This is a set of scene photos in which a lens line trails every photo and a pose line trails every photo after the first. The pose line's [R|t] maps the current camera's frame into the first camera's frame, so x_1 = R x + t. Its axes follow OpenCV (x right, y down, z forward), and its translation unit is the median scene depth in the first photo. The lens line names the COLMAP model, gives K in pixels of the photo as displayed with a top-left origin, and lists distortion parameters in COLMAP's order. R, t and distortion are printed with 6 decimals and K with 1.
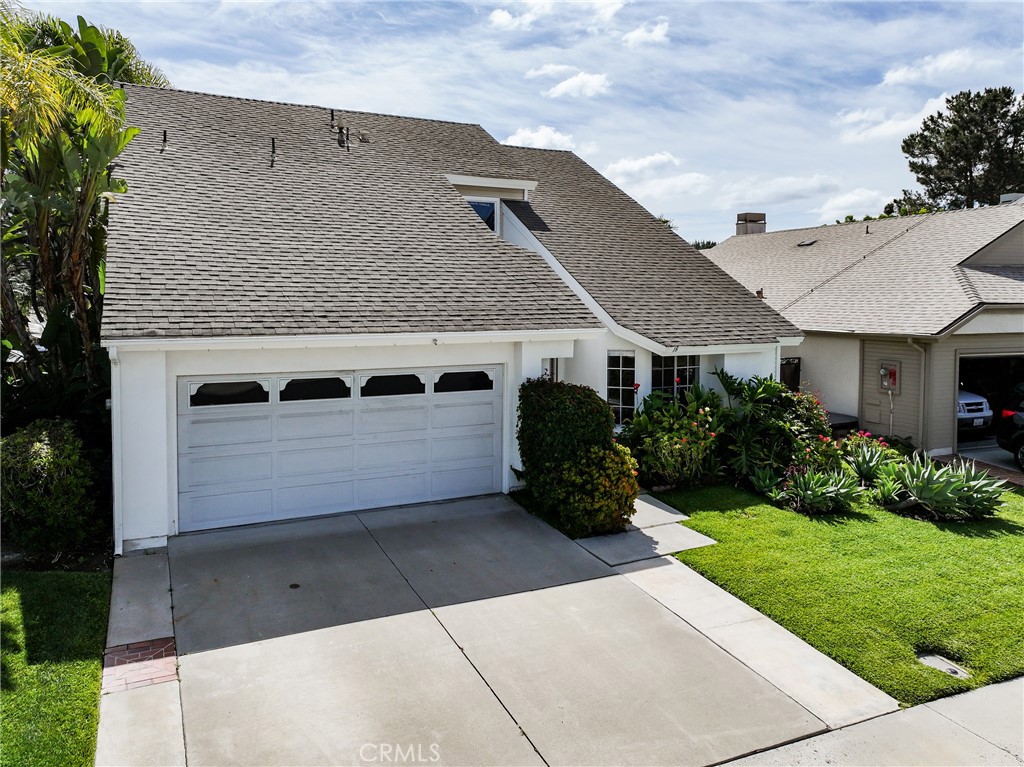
lens RADIAL K [[729.8, 0, 494.9], [0, 729.8, 330.9], [0, 0, 1]] dist [0.031682, -0.003952]
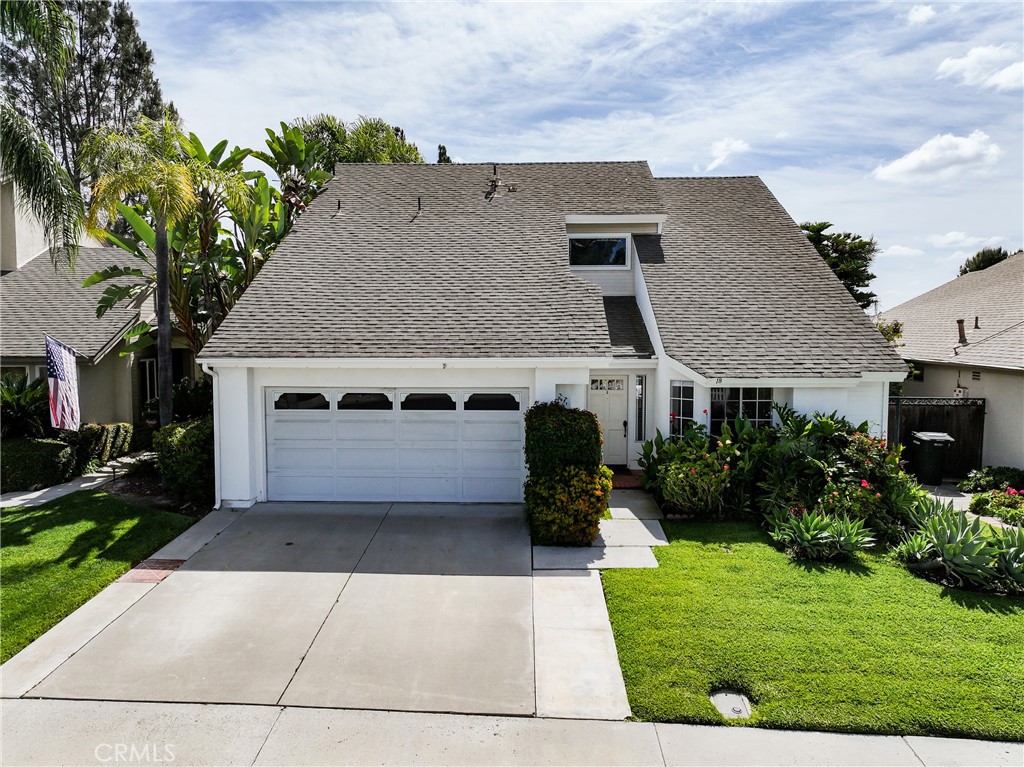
lens RADIAL K [[713.8, 0, 509.6], [0, 713.8, 359.1], [0, 0, 1]] dist [0.022273, 0.002924]
pose [[0.888574, 0.014869, -0.458493, 0.508591], [-0.017888, 0.999837, -0.002241, 0.003881], [0.458385, 0.010192, 0.888695, 0.012977]]
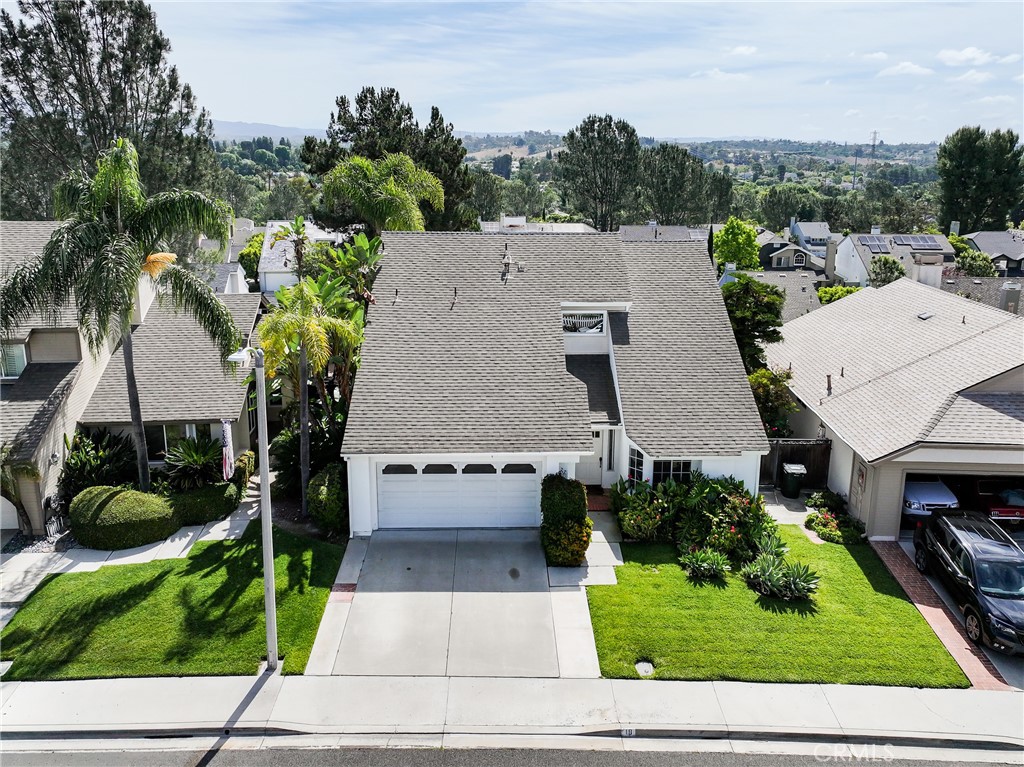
lens RADIAL K [[783.4, 0, 522.9], [0, 783.4, 319.7], [0, 0, 1]] dist [0.024731, -0.000739]
pose [[0.914851, 0.079878, -0.395812, 0.741235], [-0.021303, 0.988421, 0.150233, -0.617235], [0.403229, -0.129009, 0.905960, -0.767268]]
